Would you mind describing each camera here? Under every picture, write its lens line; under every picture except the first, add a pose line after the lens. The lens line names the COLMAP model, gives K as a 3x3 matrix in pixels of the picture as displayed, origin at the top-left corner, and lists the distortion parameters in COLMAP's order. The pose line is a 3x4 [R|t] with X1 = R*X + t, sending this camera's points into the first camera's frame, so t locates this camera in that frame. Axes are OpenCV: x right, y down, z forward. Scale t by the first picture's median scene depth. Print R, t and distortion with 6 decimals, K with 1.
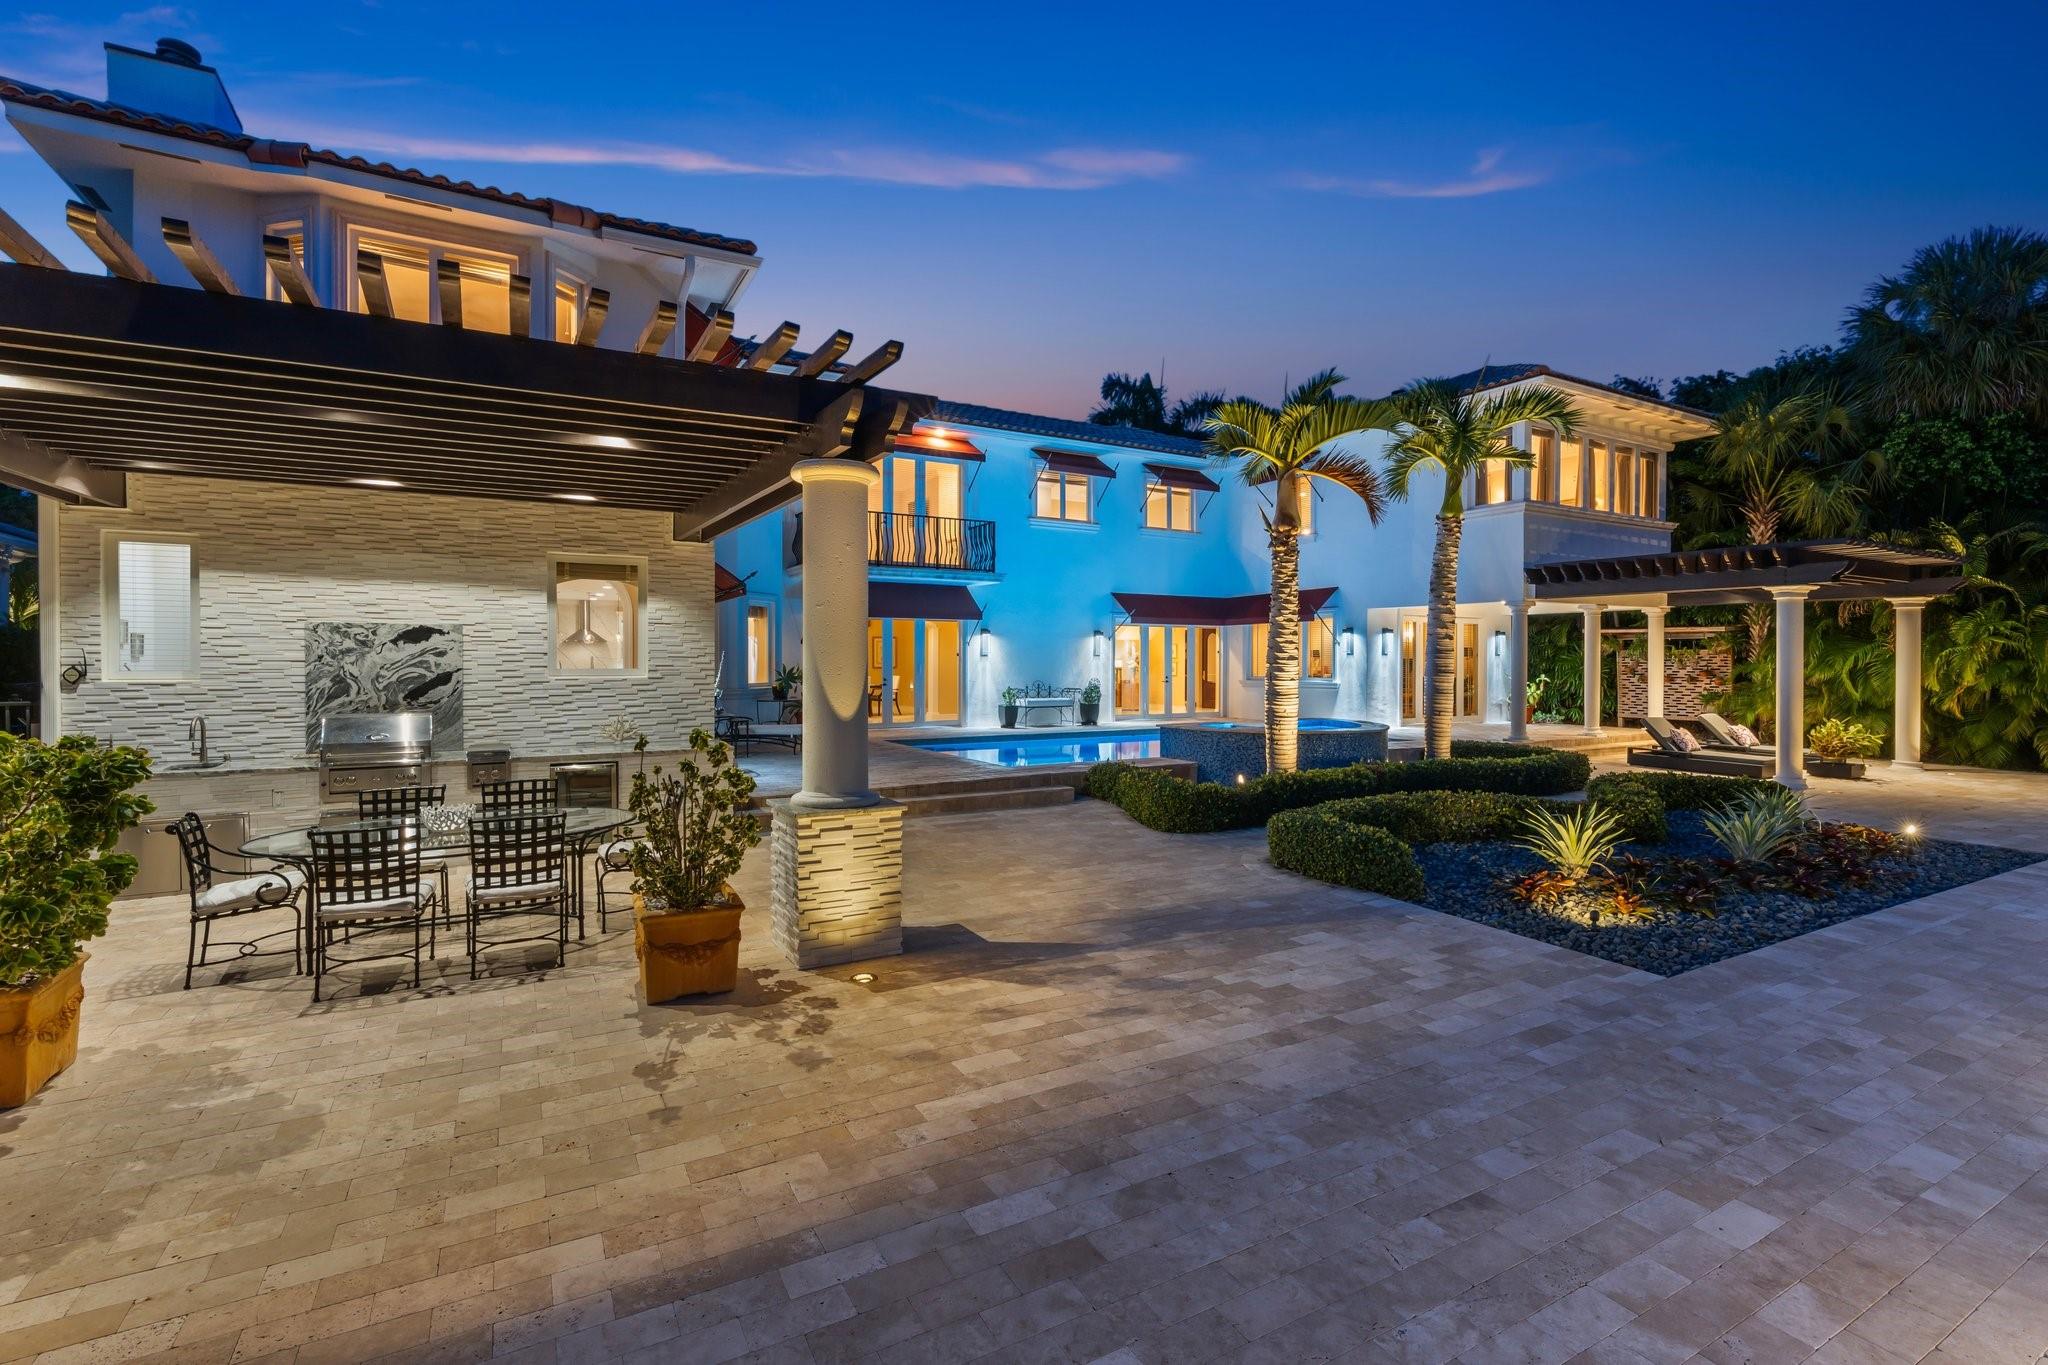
lens RADIAL K [[923.7, 0, 1014.3], [0, 923.7, 671.4], [0, 0, 1]] dist [-0.011544, 0.003403]
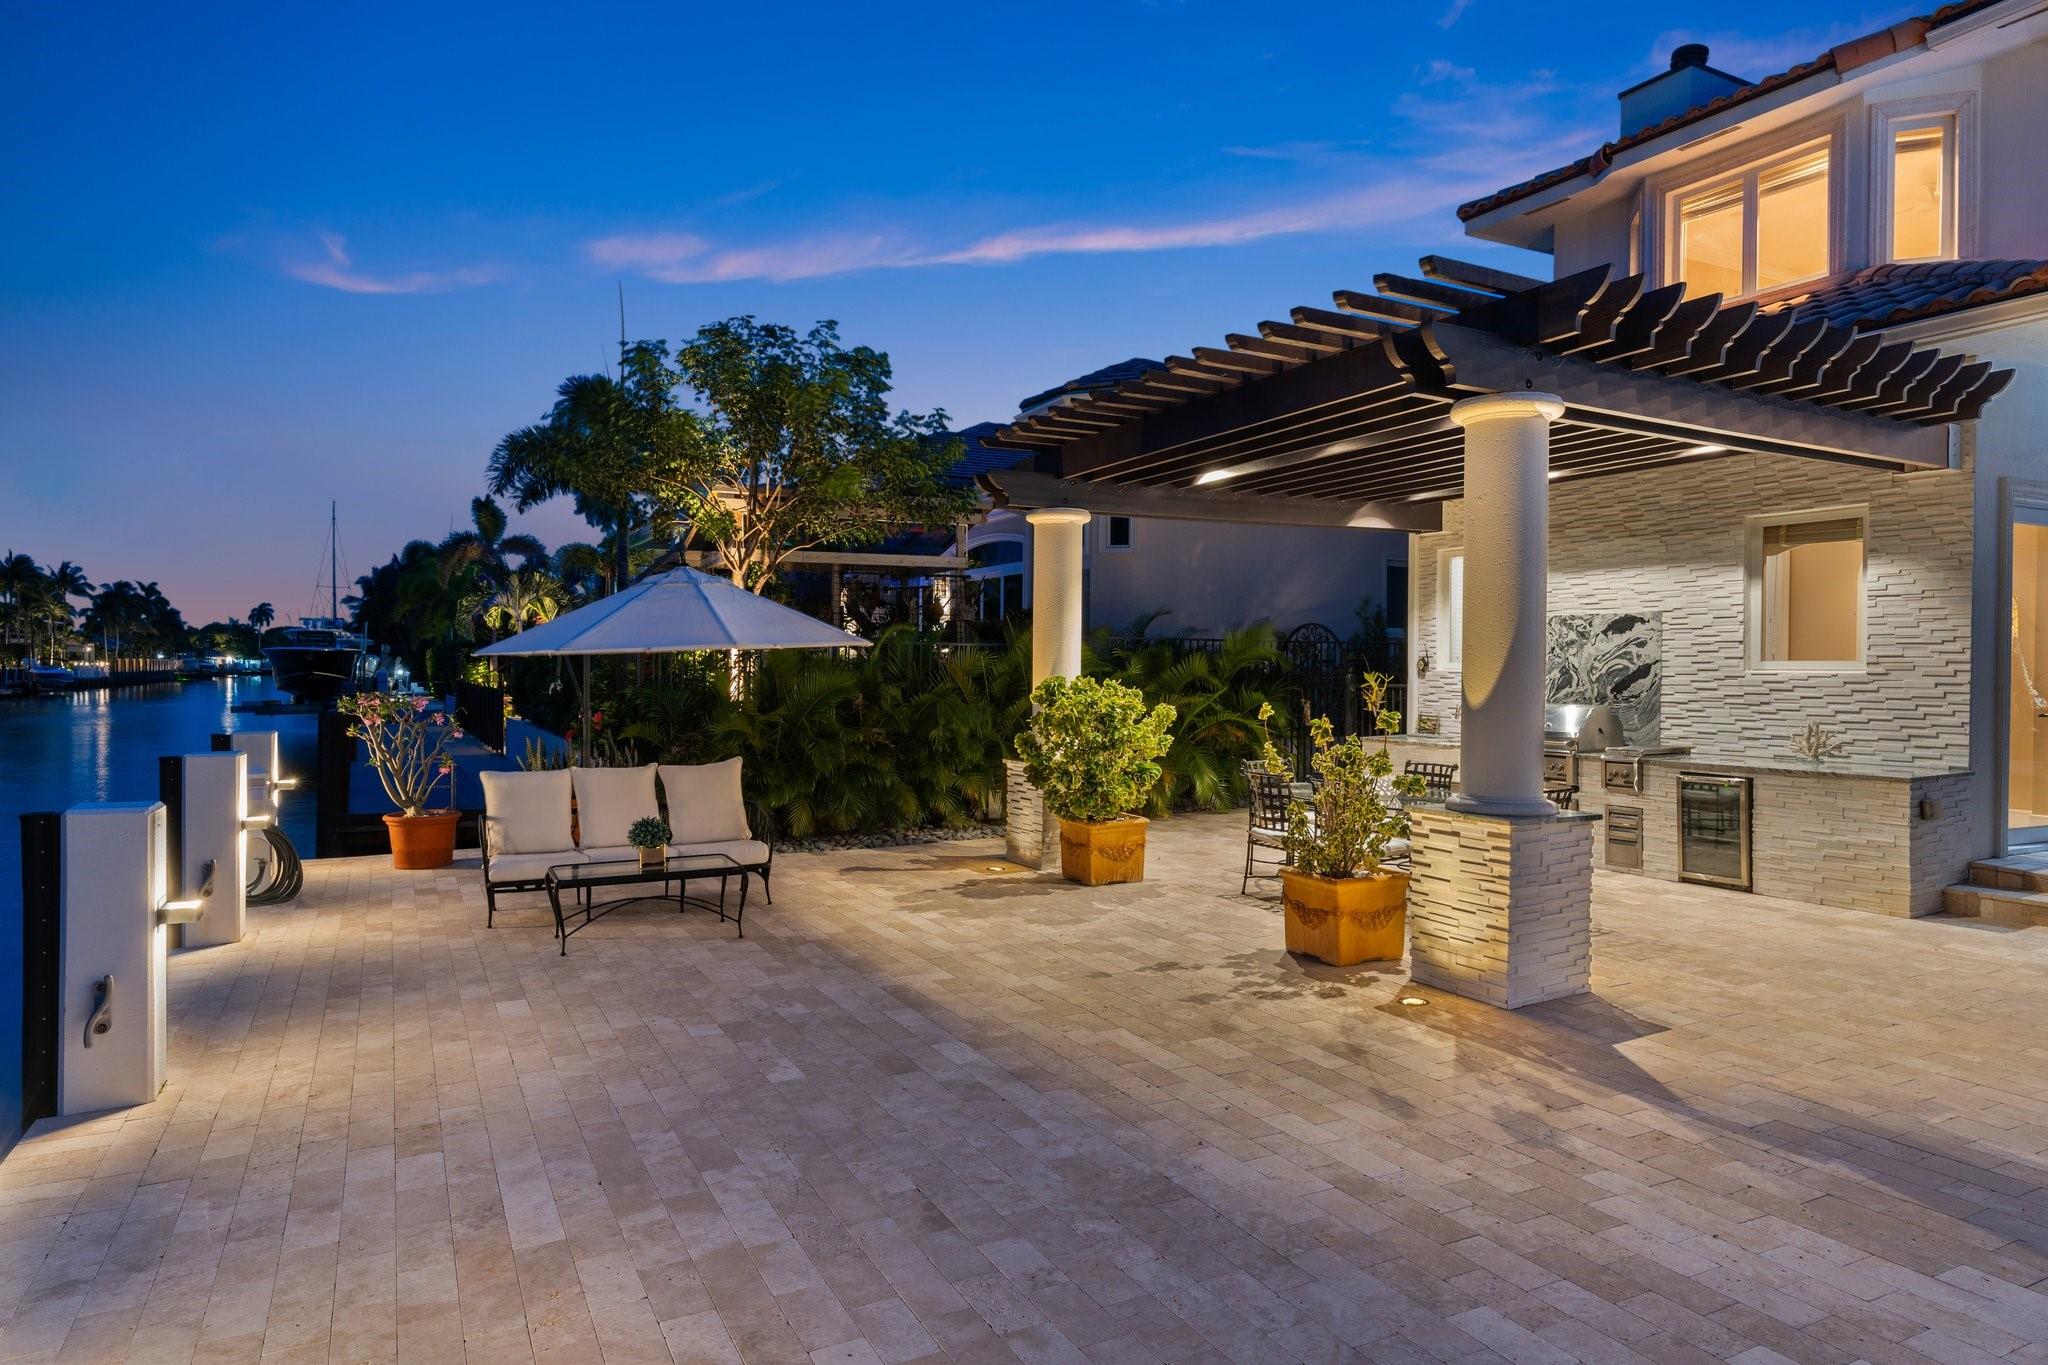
lens RADIAL K [[1246.1, 0, 1019.6], [0, 1246.1, 666.8], [0, 0, 1]] dist [-0.000611, 0.000432]
pose [[-0.035831, -0.001164, -0.999357, 0.347465], [-0.018140, 0.999835, -0.000514, 0.008384], [0.999193, 0.018110, -0.035846, 0.226687]]
